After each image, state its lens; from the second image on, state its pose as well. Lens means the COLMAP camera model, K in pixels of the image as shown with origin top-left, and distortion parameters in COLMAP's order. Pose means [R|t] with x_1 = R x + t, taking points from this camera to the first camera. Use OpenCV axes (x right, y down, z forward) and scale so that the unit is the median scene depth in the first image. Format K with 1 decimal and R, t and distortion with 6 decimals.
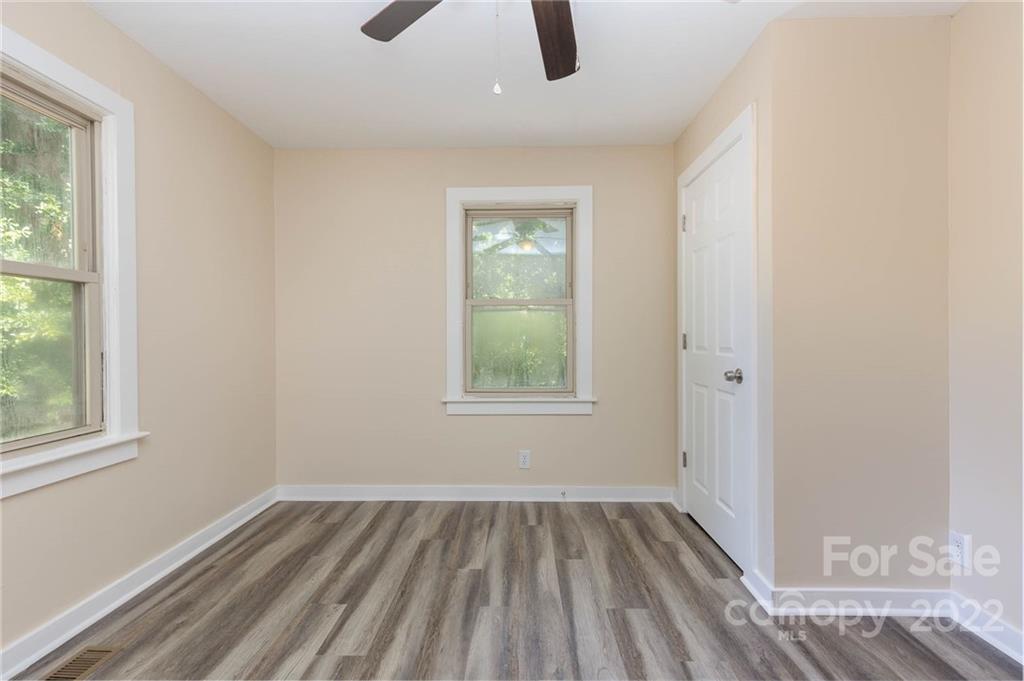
lens RADIAL K [[463.7, 0, 512.0], [0, 463.7, 340.5], [0, 0, 1]] dist [0.028620, 0.000070]
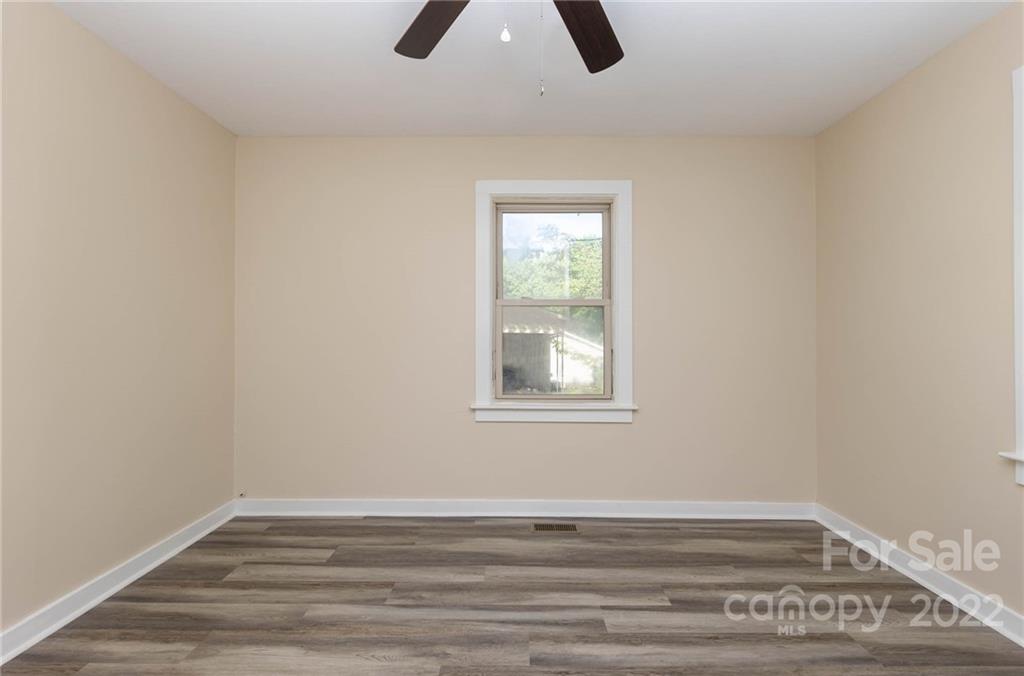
lens RADIAL K [[451.5, 0, 512.0], [0, 451.5, 338.0], [0, 0, 1]] dist [0.013142, 0.000458]
pose [[0.033600, -0.009610, -0.999389, 0.596506], [-0.016403, 0.999814, -0.010165, 0.008237], [0.999301, 0.016734, 0.033436, 0.604882]]
